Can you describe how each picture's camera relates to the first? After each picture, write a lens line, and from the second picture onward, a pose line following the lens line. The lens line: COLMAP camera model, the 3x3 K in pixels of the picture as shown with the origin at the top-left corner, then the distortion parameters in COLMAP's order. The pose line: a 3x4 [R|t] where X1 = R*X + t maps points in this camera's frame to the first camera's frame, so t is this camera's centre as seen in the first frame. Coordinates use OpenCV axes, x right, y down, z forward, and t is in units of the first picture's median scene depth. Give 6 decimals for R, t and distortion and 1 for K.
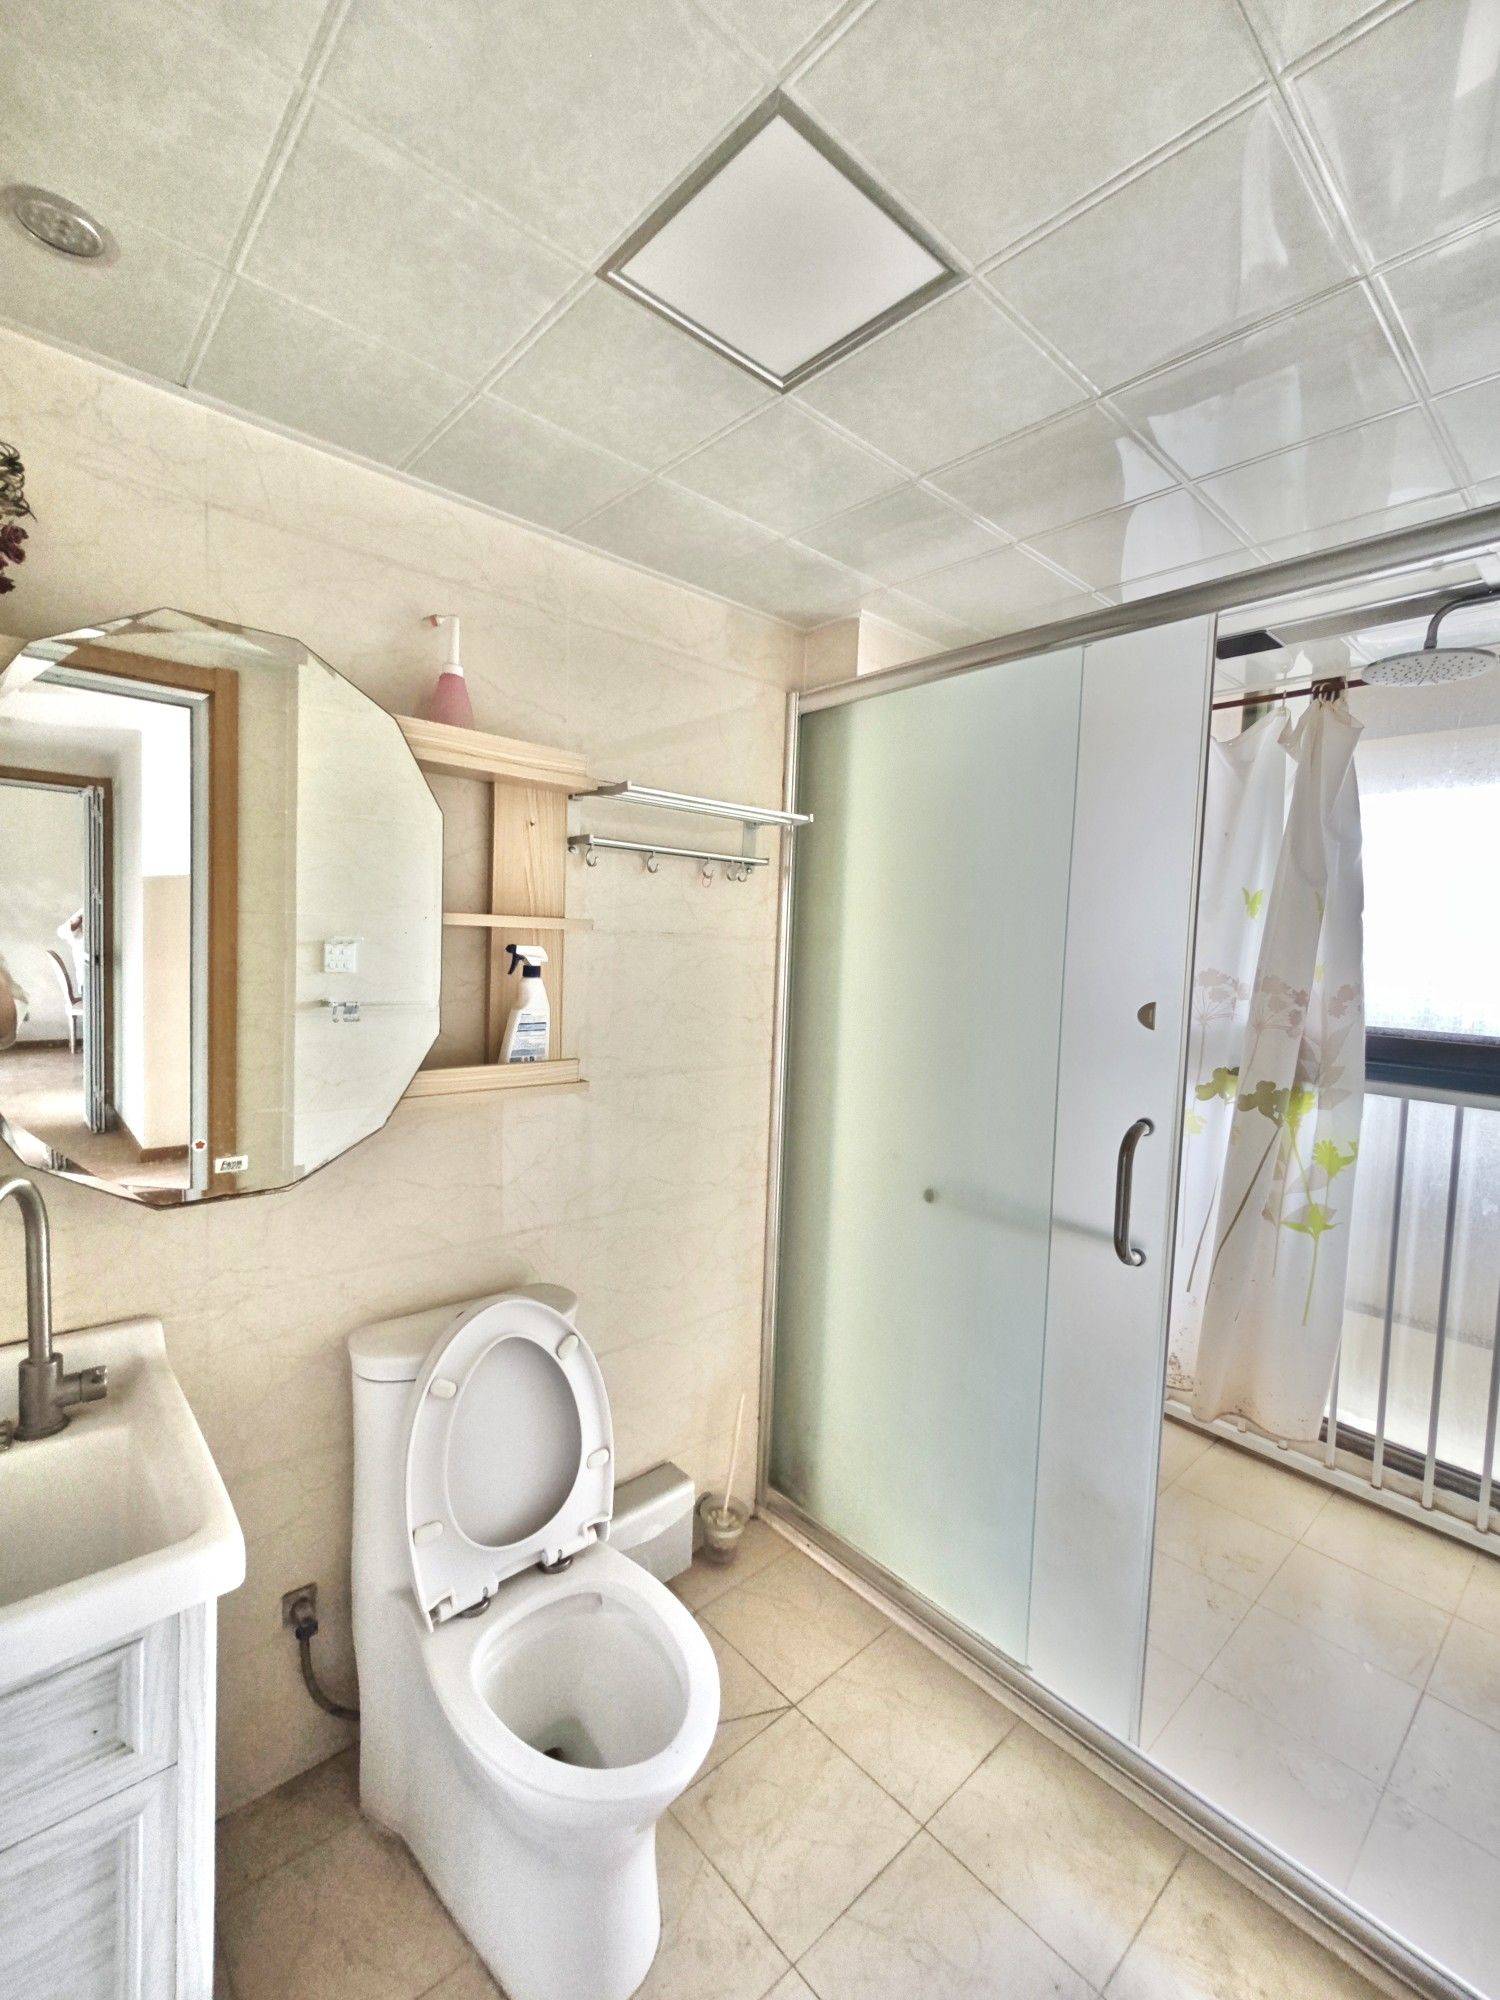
lens RADIAL K [[856.8, 0, 750.2], [0, 856.8, 995.6], [0, 0, 1]] dist [0.000699, 0.000287]
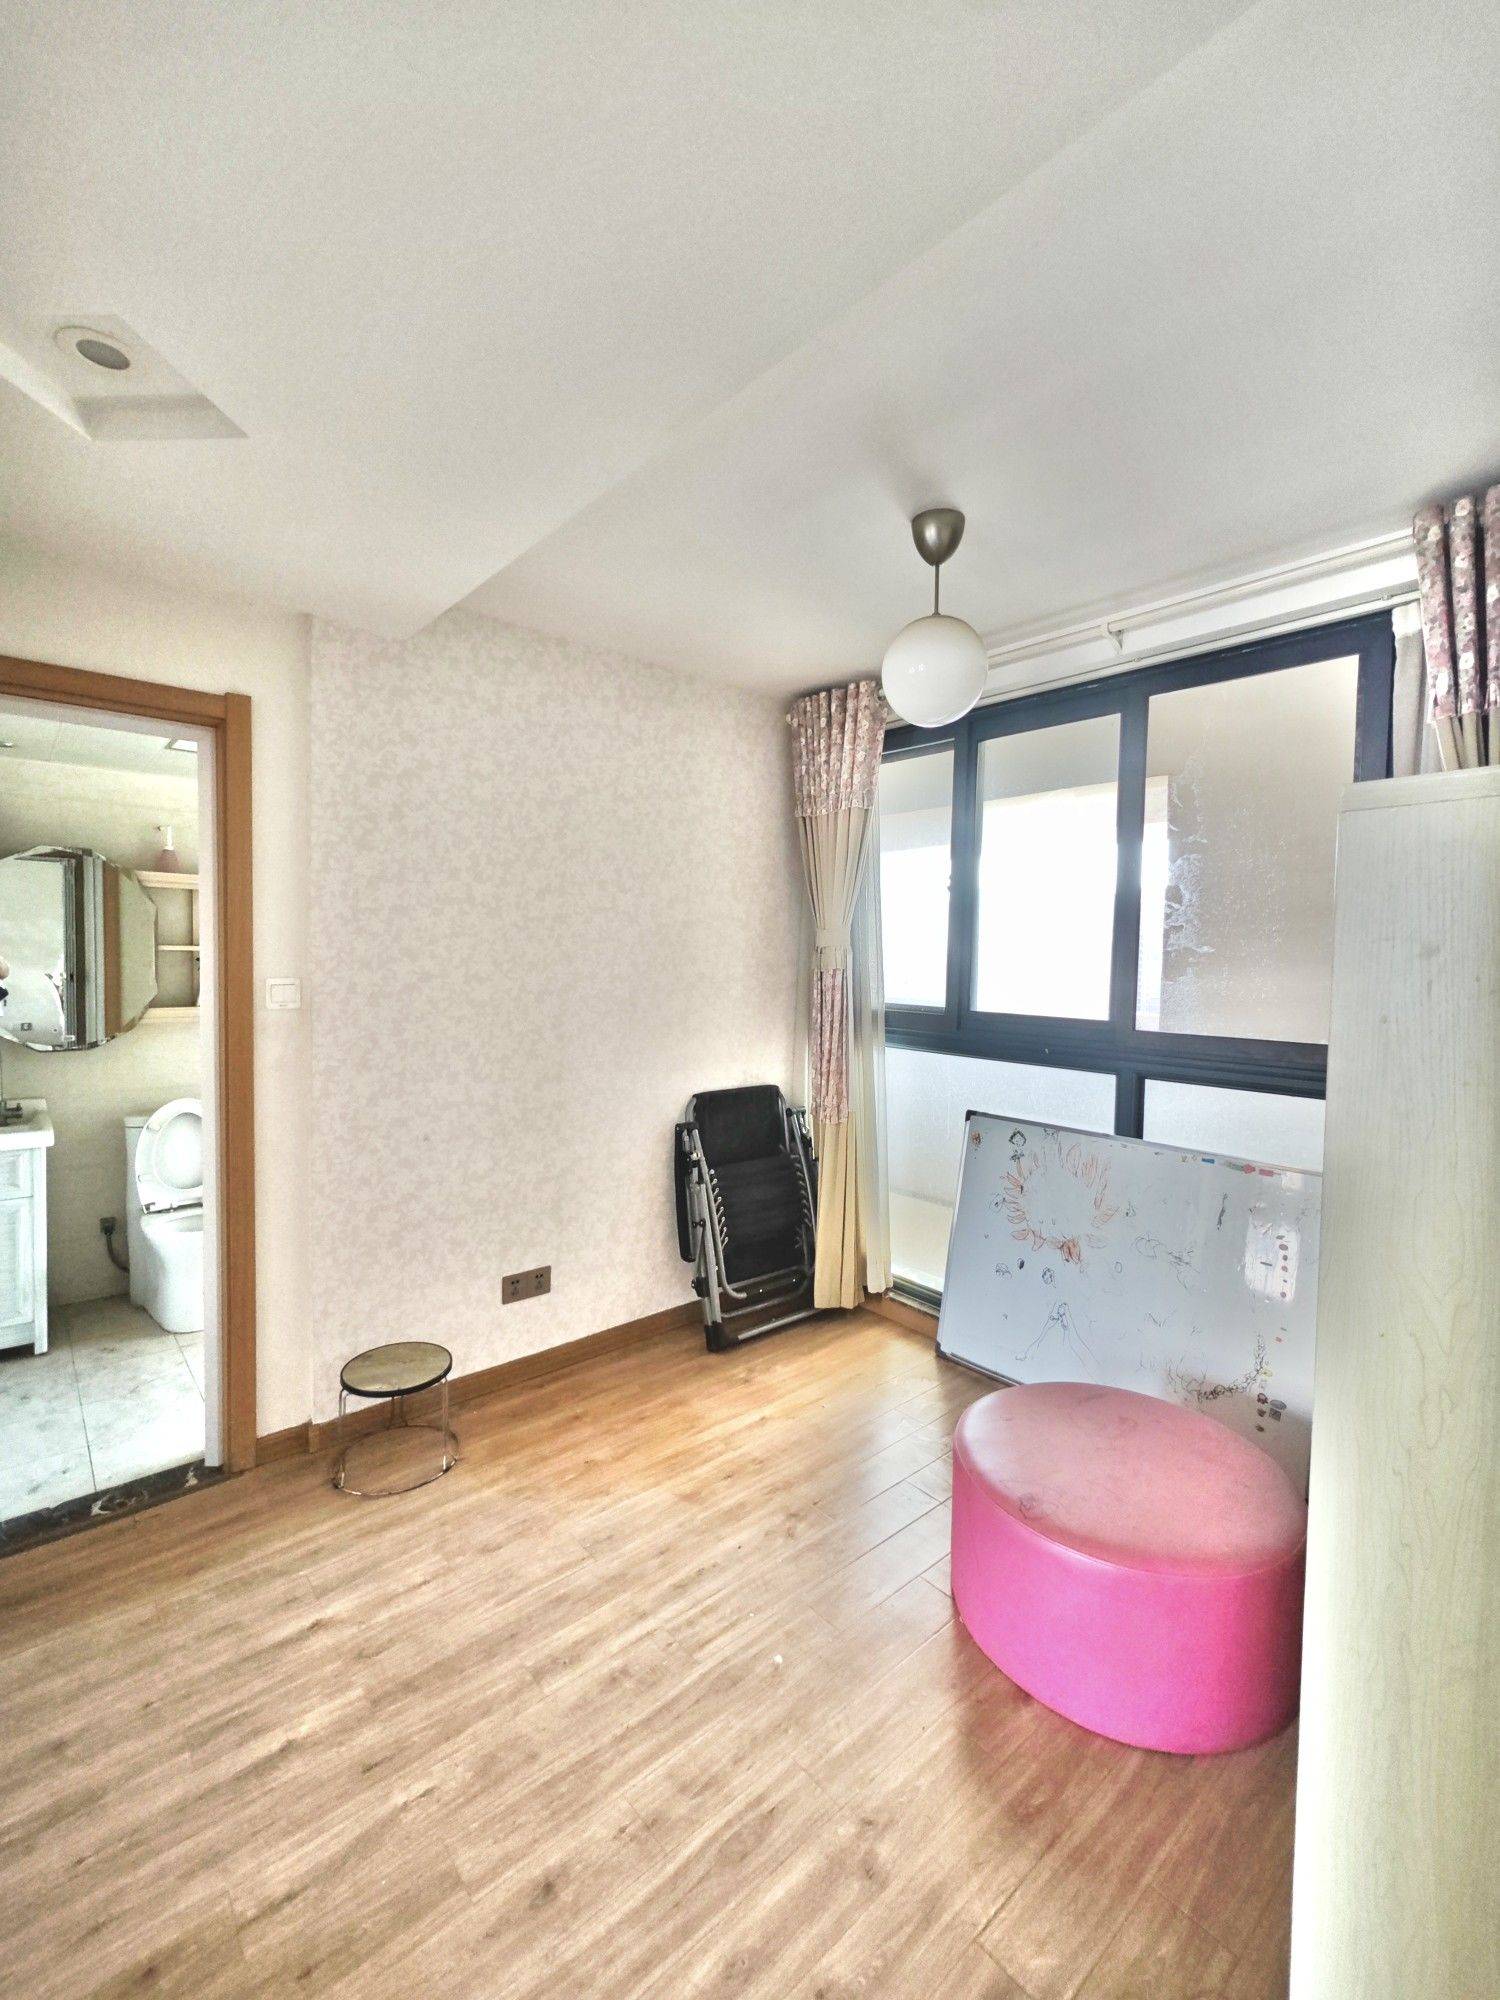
lens RADIAL K [[856.8, 0, 749.1], [0, 856.8, 999.0], [0, 0, 1]] dist [0.000699, 0.000287]
pose [[0.999647, -0.017675, -0.019857, 1.517103], [0.017425, 0.999768, -0.012679, 0.130919], [0.020077, 0.012329, 0.999722, -1.586425]]
